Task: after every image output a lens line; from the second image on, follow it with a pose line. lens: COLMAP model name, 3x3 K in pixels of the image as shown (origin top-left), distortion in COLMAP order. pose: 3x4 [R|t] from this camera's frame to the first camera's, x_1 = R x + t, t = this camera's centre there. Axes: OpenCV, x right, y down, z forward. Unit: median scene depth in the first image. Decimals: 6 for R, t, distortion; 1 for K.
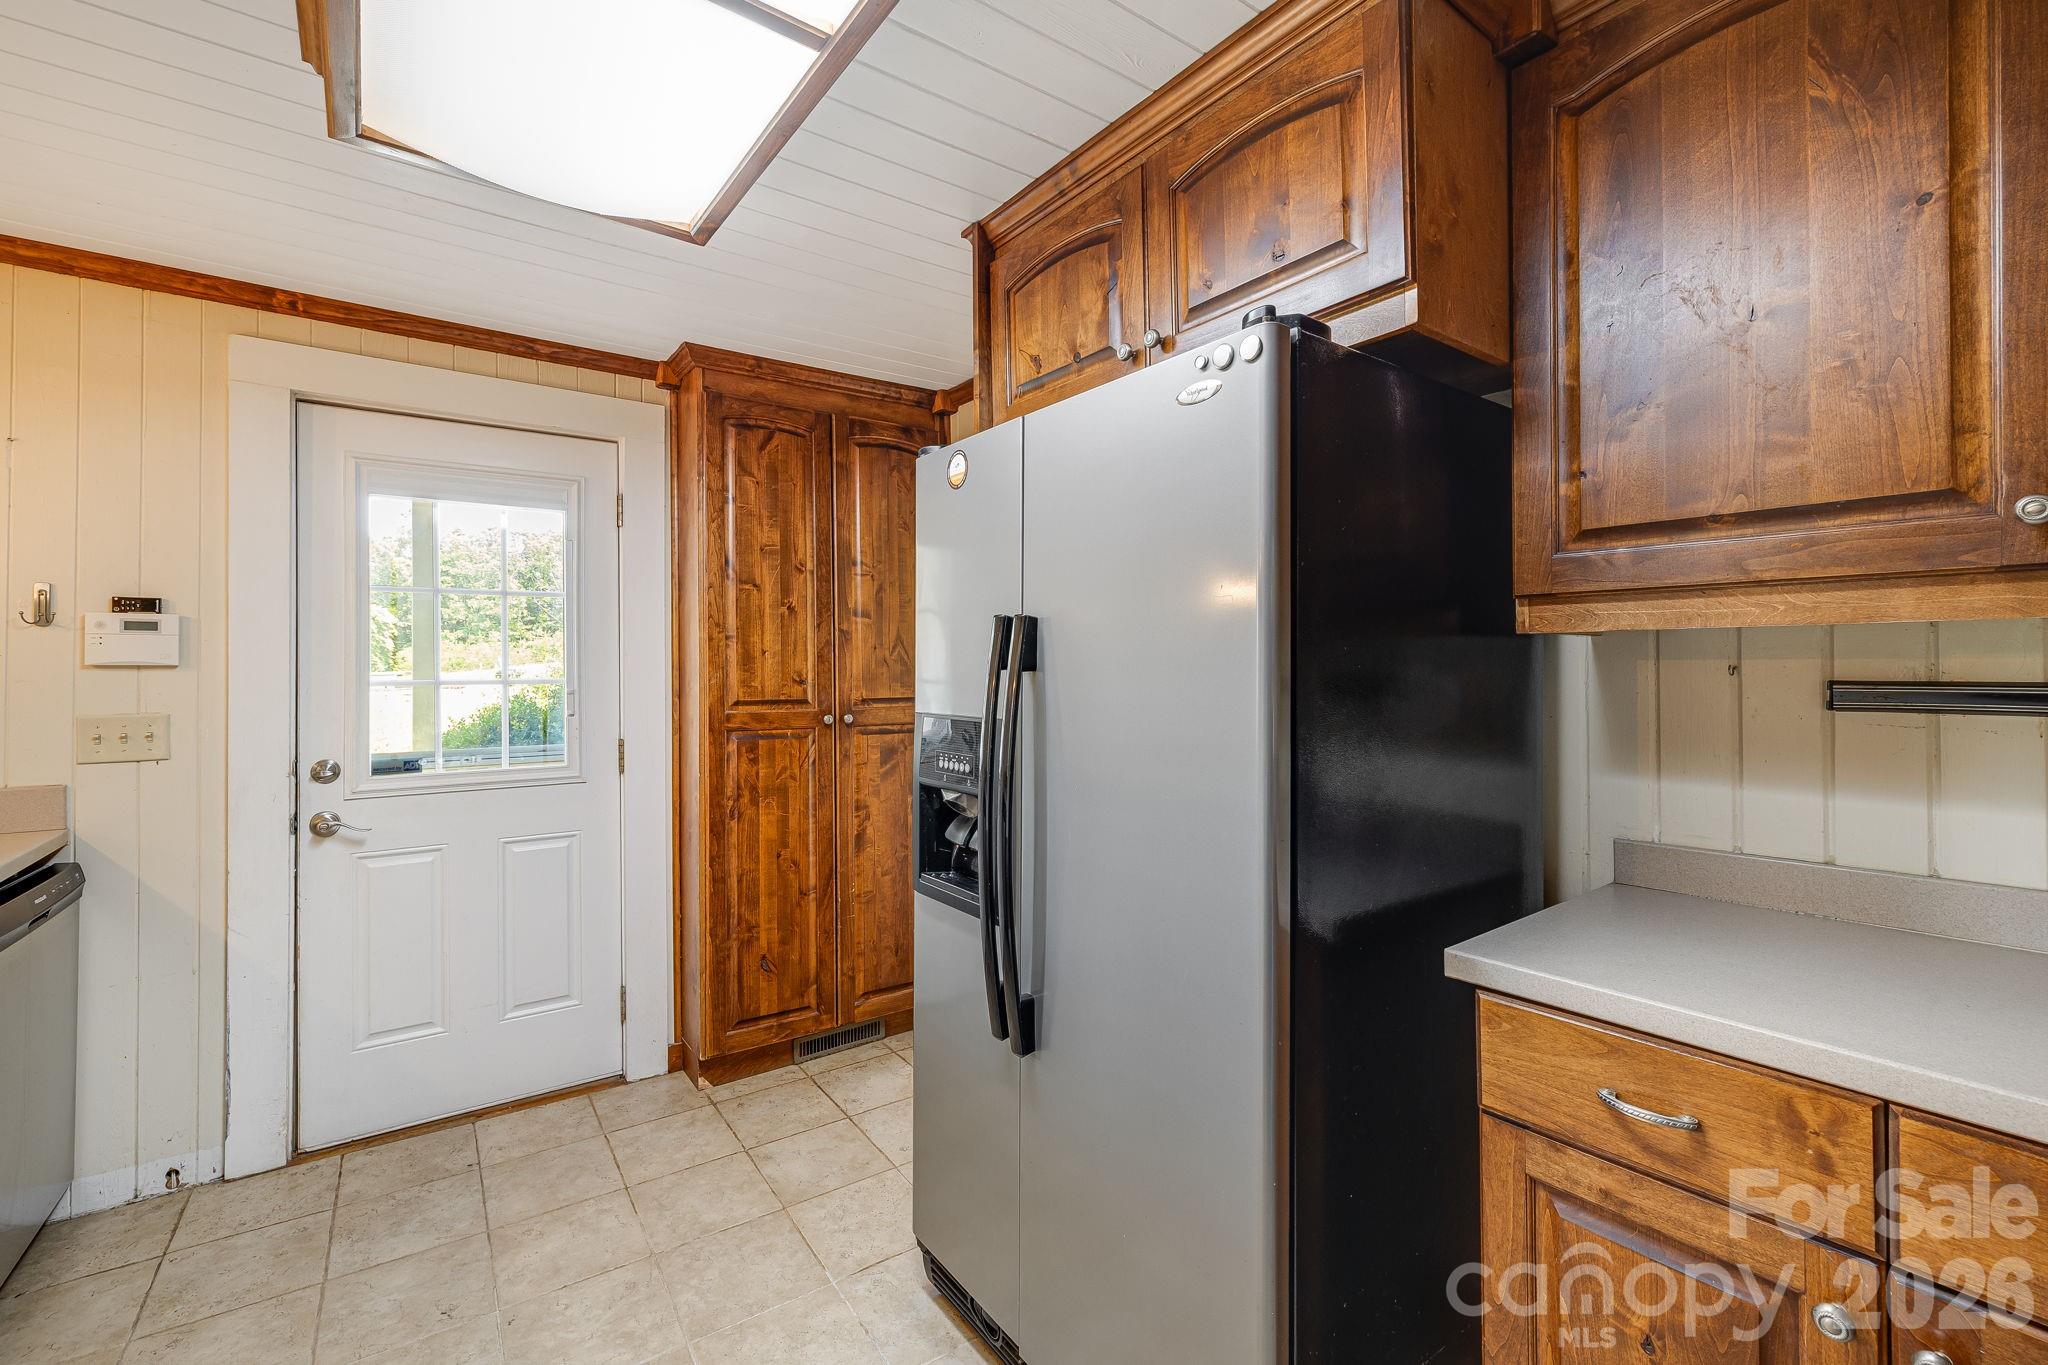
lens RADIAL K [[864.7, 0, 1003.1], [0, 864.7, 668.5], [0, 0, 1]] dist [-0.002230, -0.000939]
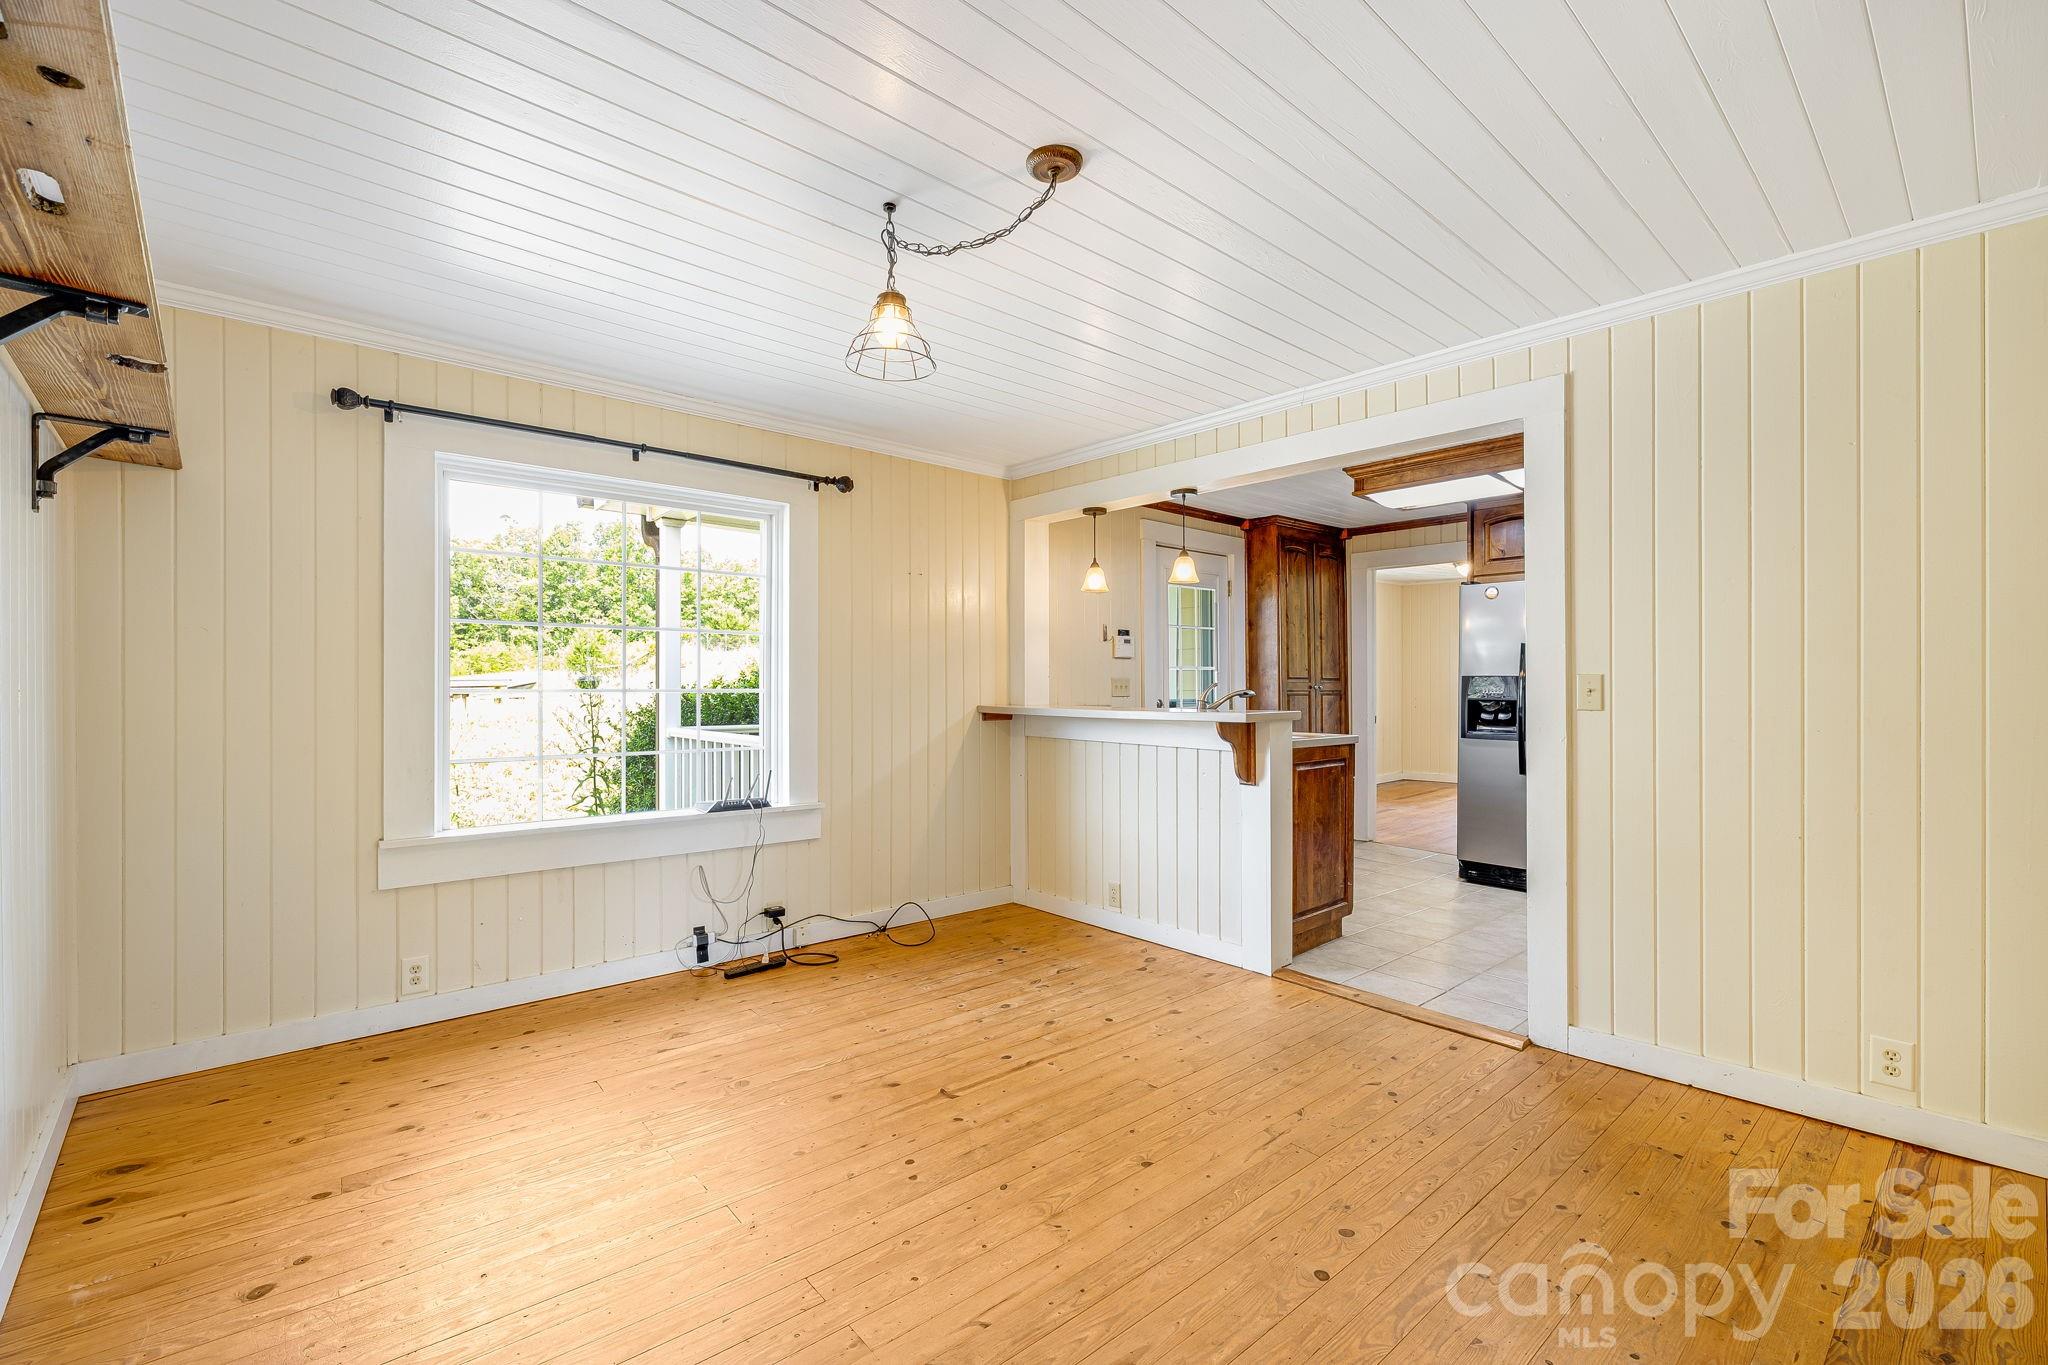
lens RADIAL K [[864.7, 0, 1018.4], [0, 864.7, 681.2], [0, 0, 1]] dist [-0.002230, -0.000939]
pose [[0.995202, 0.006874, 0.097602, -1.375755], [-0.006629, 0.999974, -0.002833, 0.064814], [-0.097618, 0.002173, 0.995222, -1.262389]]
